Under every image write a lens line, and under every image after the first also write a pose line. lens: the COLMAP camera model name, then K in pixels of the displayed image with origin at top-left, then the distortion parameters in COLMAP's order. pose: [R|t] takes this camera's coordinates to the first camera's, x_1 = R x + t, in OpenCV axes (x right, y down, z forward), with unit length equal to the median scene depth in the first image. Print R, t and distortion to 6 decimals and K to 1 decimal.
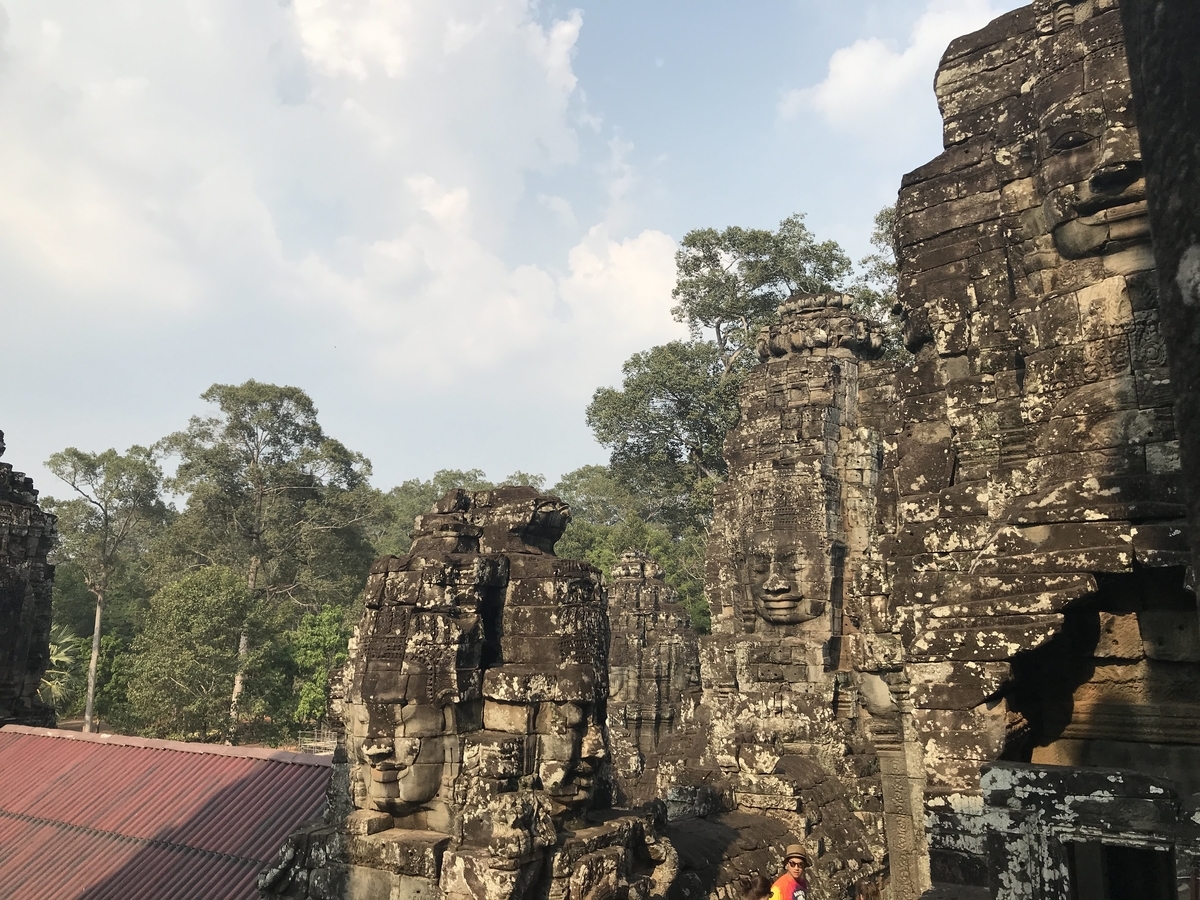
lens RADIAL K [[987.0, 0, 600.0], [0, 987.0, 450.0], [0, 0, 1]] dist [0.026075, -0.016648]
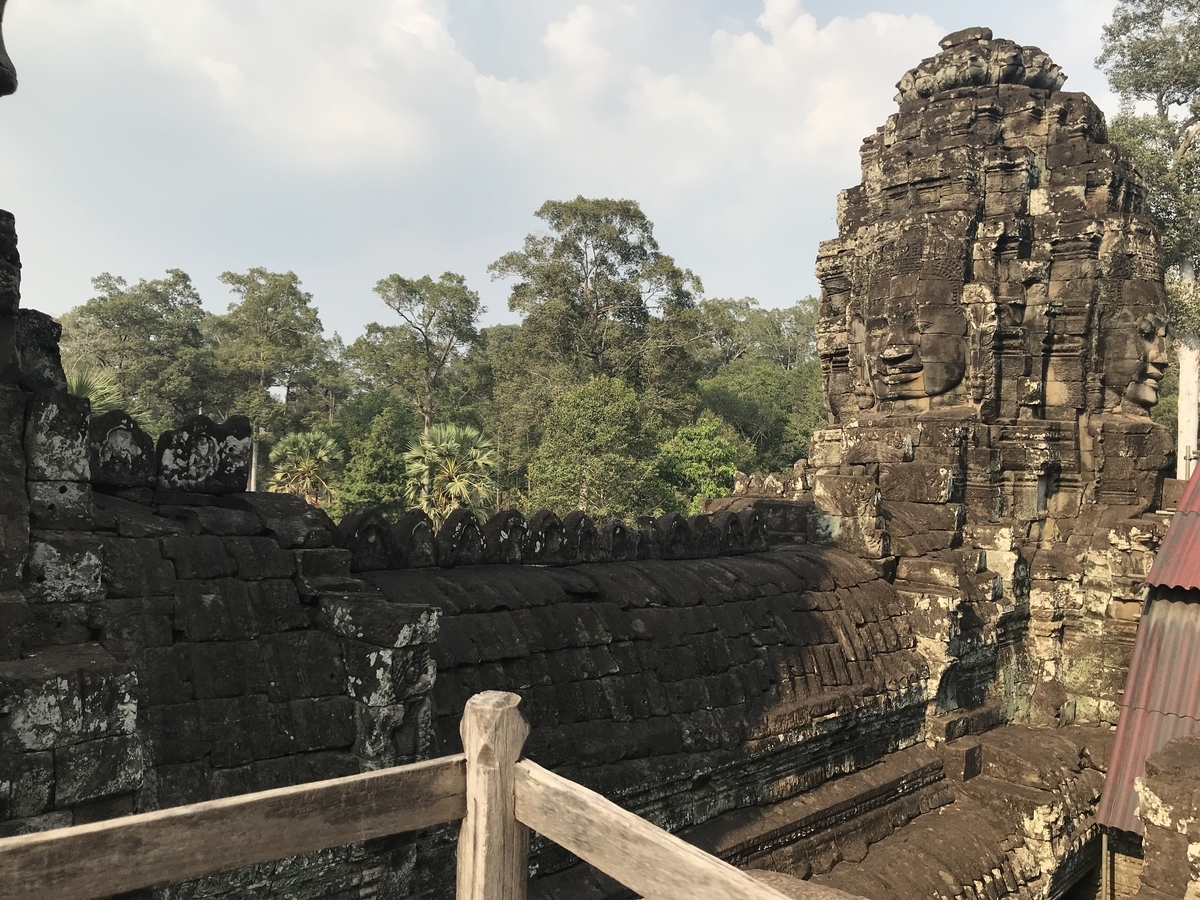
lens RADIAL K [[987.0, 0, 600.0], [0, 987.0, 450.0], [0, 0, 1]] dist [0.026075, -0.016648]
pose [[0.980636, 0.013871, -0.195348, -0.142360], [0.017074, 0.987635, 0.155837, 0.025600], [0.195094, -0.156154, 0.968274, 0.021834]]
